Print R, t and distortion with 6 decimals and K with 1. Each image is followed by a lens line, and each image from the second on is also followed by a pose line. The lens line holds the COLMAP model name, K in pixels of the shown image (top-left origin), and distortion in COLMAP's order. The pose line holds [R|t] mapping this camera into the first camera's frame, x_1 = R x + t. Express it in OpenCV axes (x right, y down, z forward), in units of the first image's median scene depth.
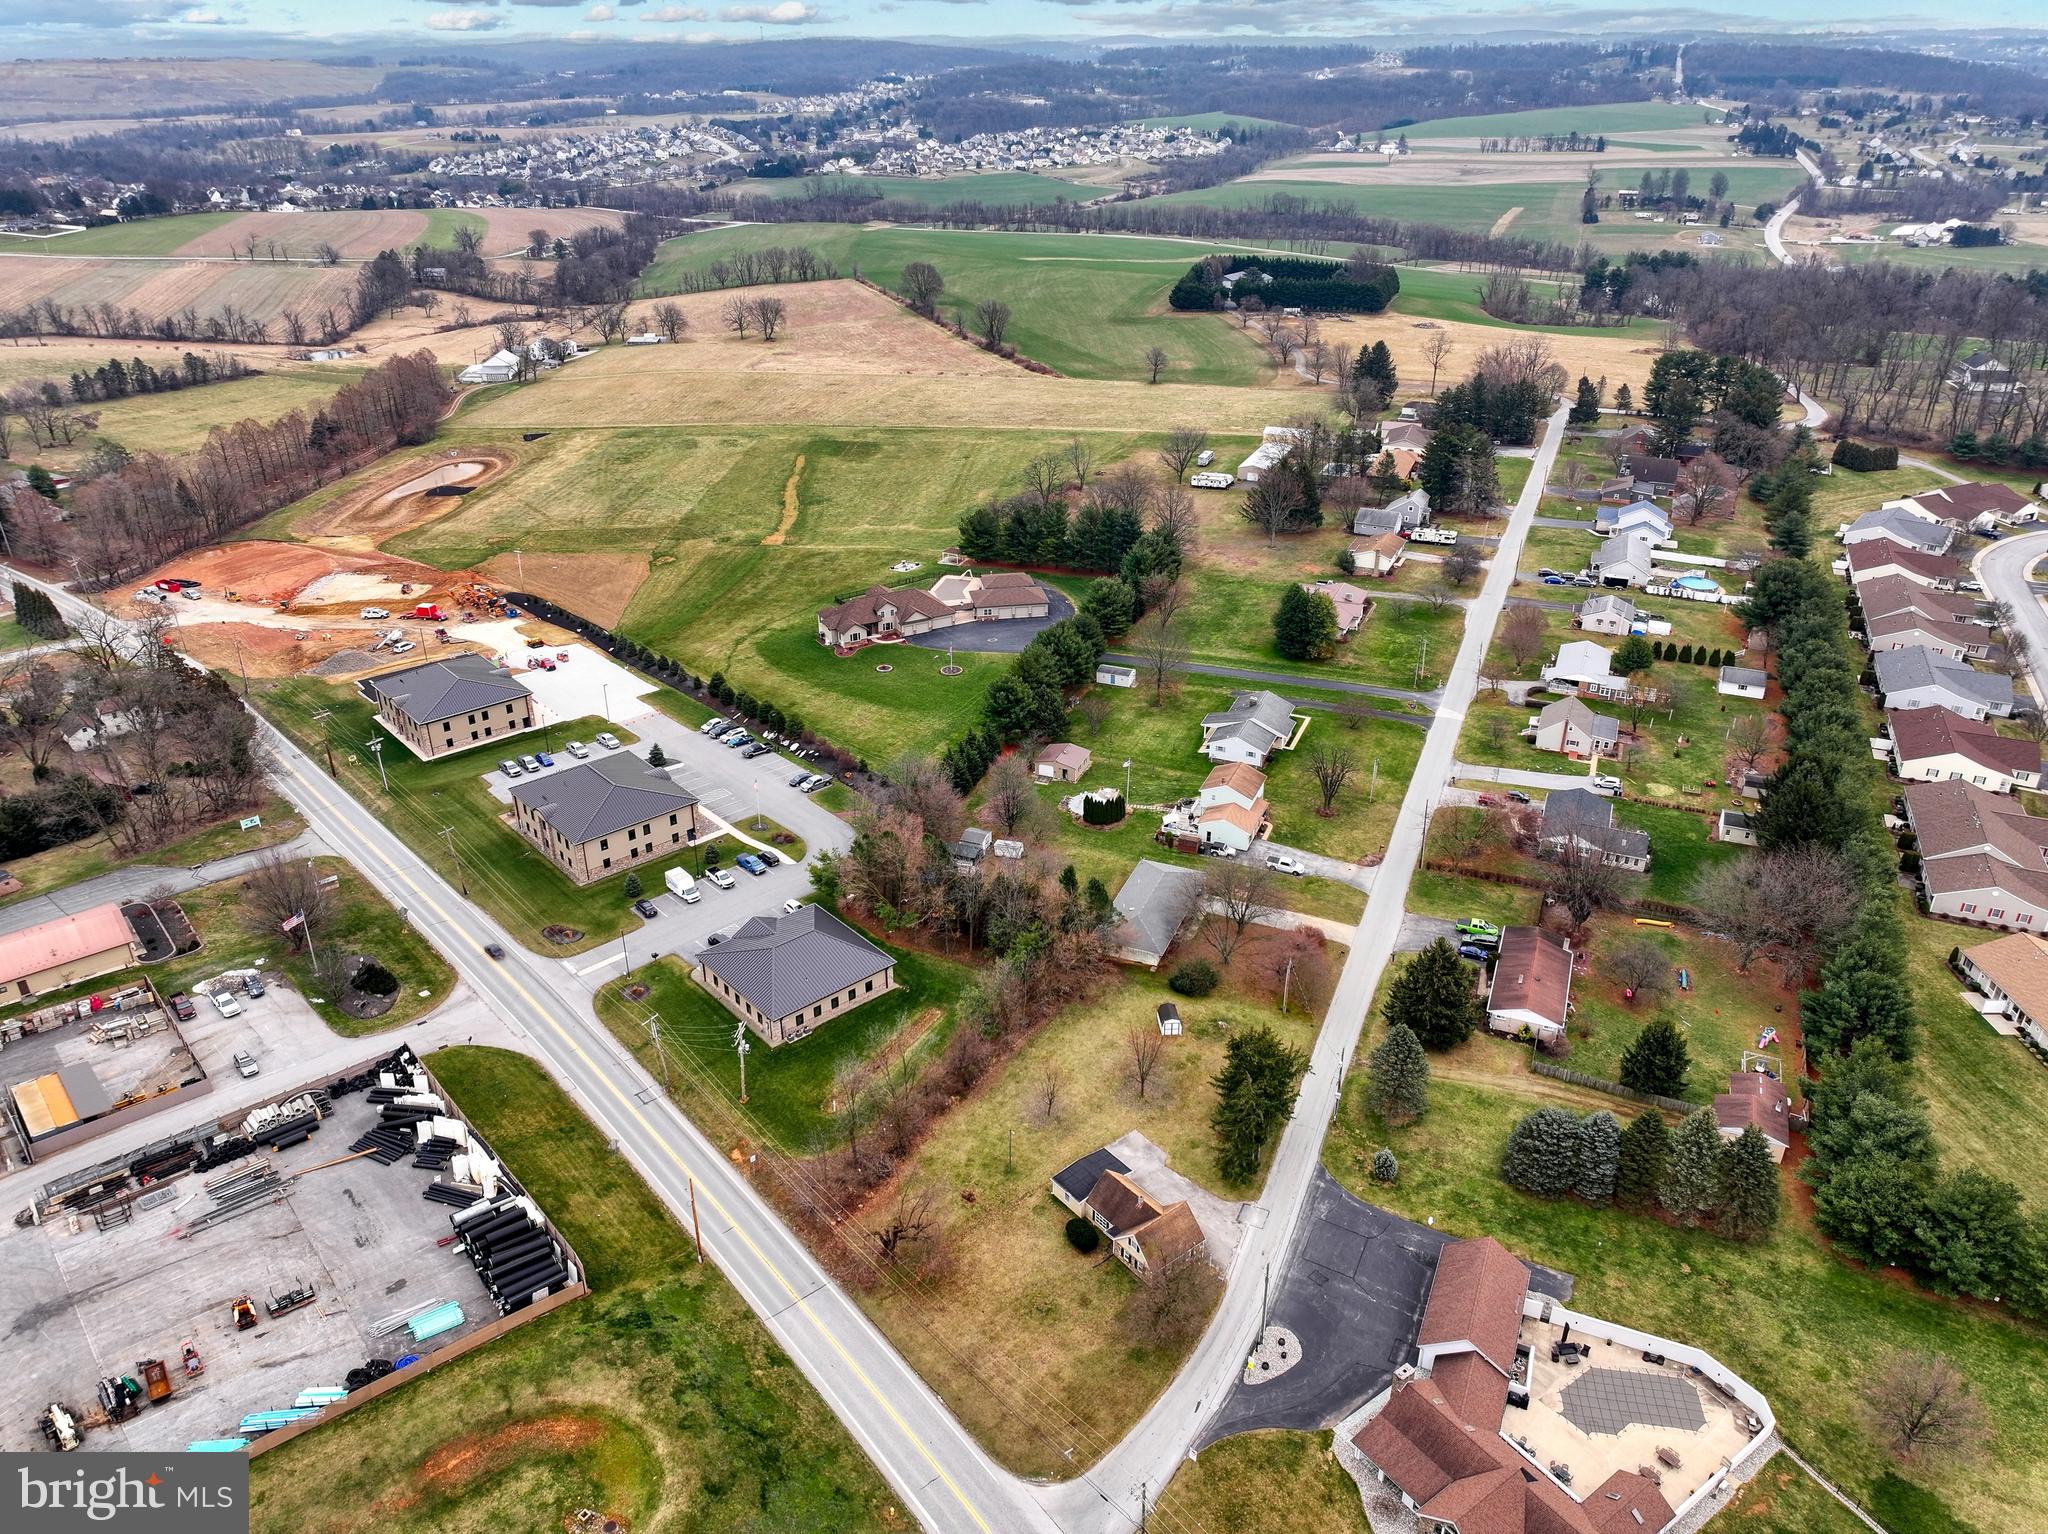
lens RADIAL K [[1445.5, 0, 1024.0], [0, 1445.5, 767.0], [0, 0, 1]] dist [-0.001235, 0.020952]
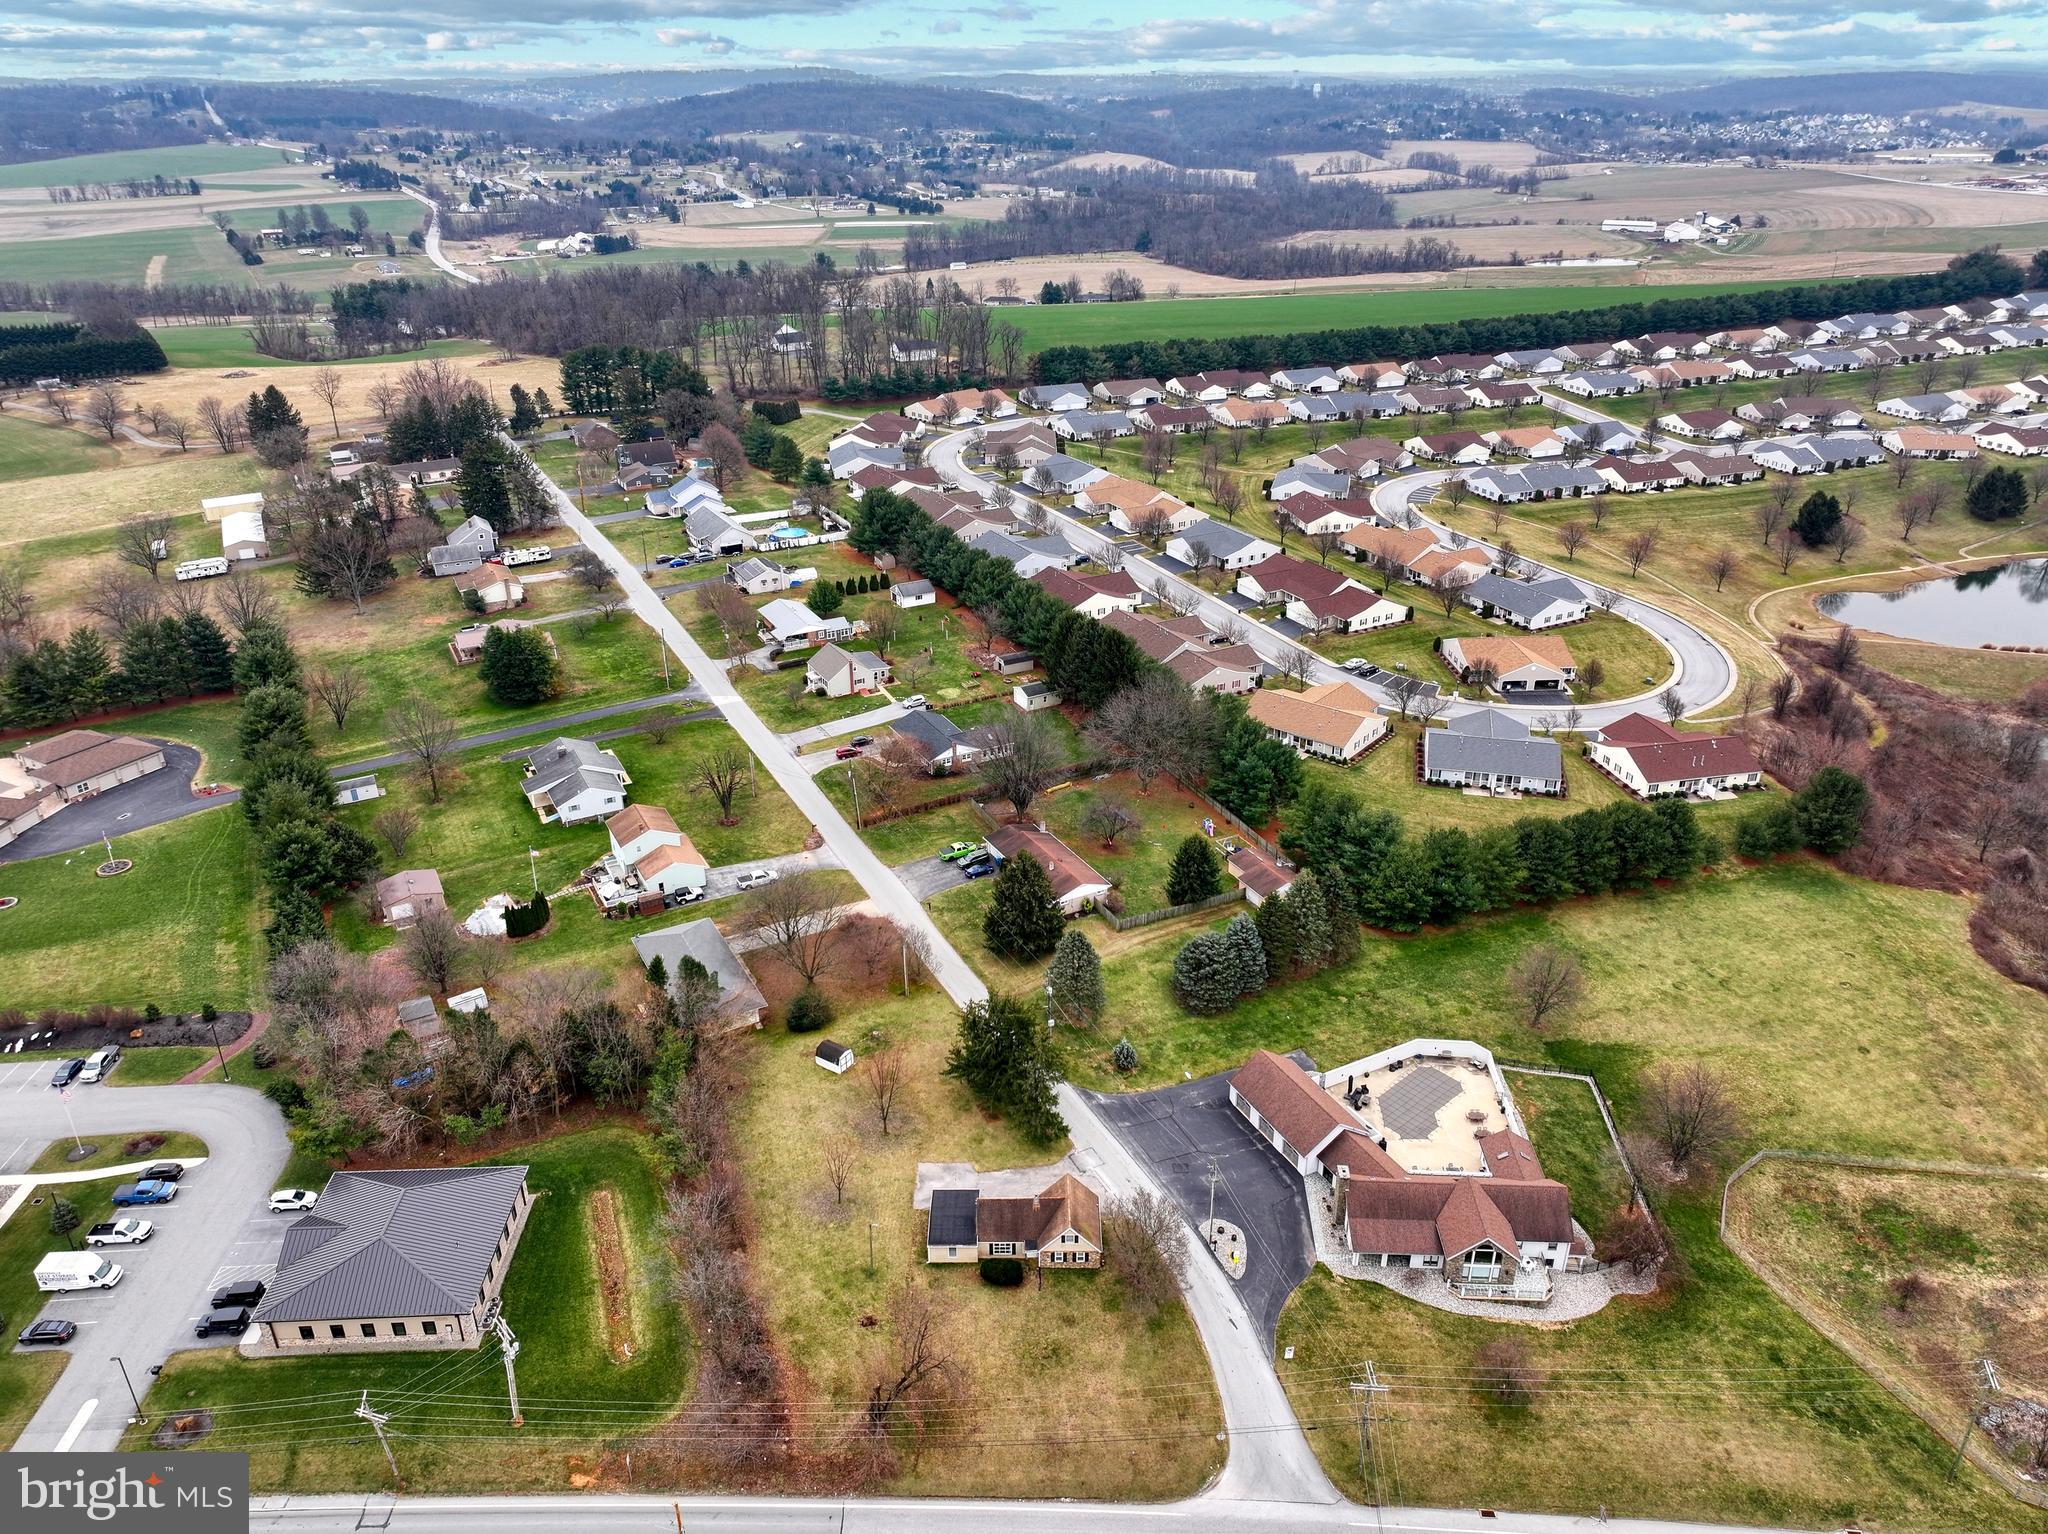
lens RADIAL K [[1445.5, 0, 1024.0], [0, 1445.5, 767.0], [0, 0, 1]] dist [-0.001235, 0.020952]
pose [[0.630228, -0.339381, 0.698307, -0.380220], [0.358585, 0.924967, 0.125913, -0.061712], [-0.688643, 0.171048, 0.704637, 0.239933]]
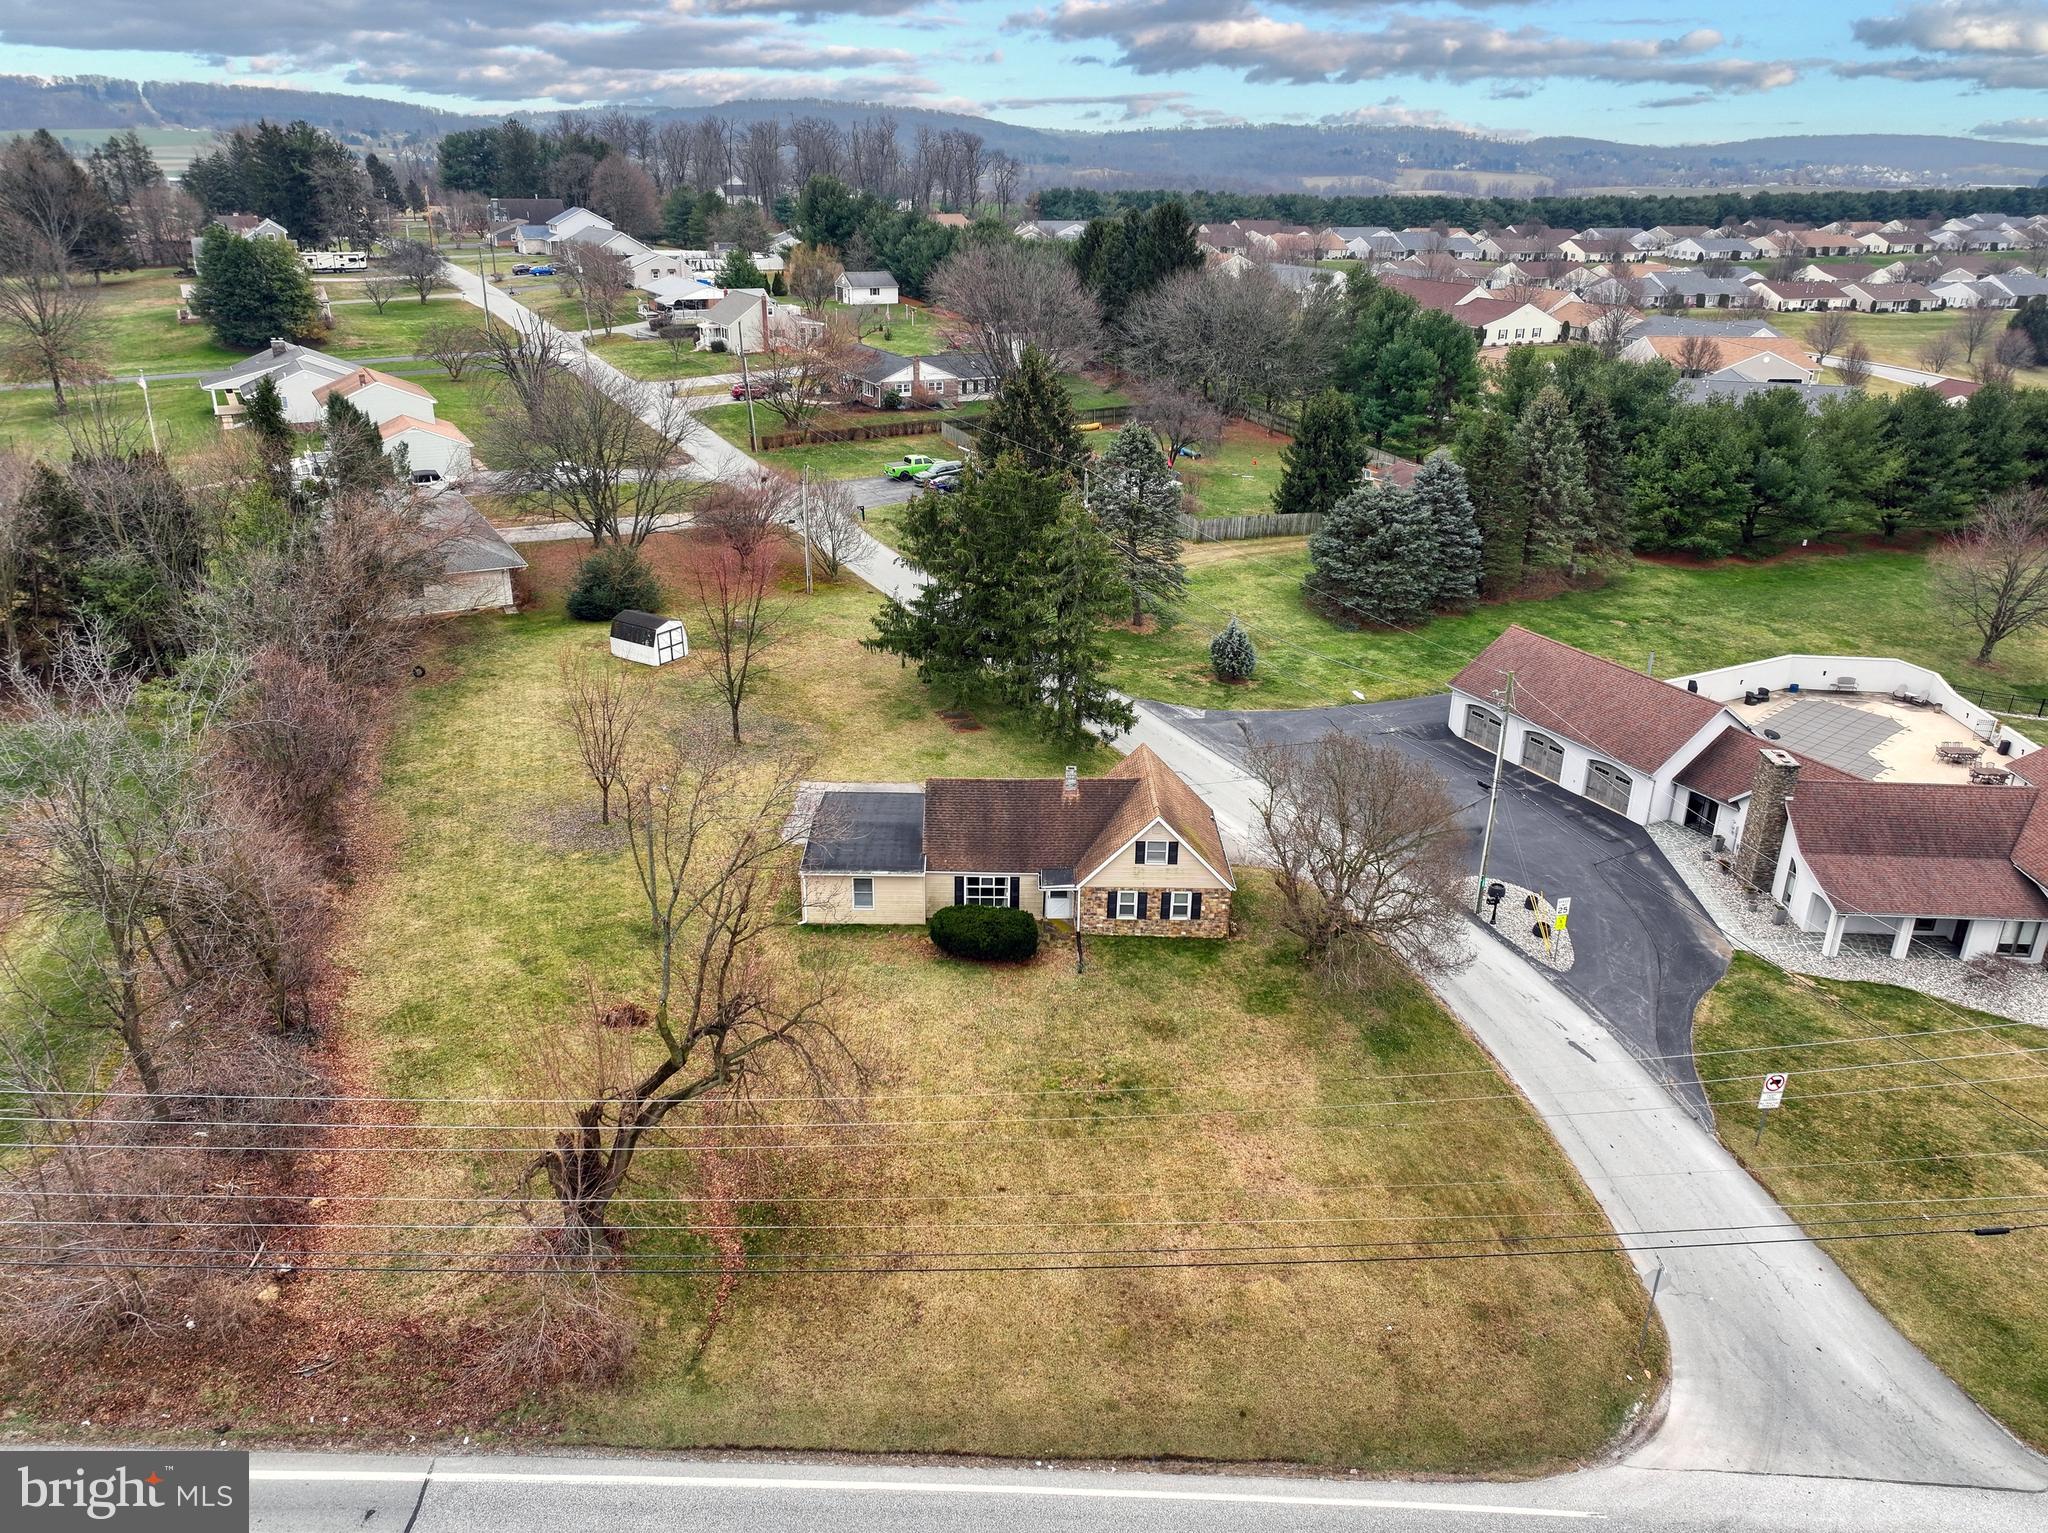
lens RADIAL K [[1504.7, 0, 1048.5], [0, 1504.7, 769.1], [0, 0, 1]] dist [0.006906, 0.005561]
pose [[0.614877, -0.289902, 0.733405, -0.169932], [0.341170, 0.936237, 0.084045, 0.207517], [-0.711006, 0.198538, 0.674577, 0.583106]]
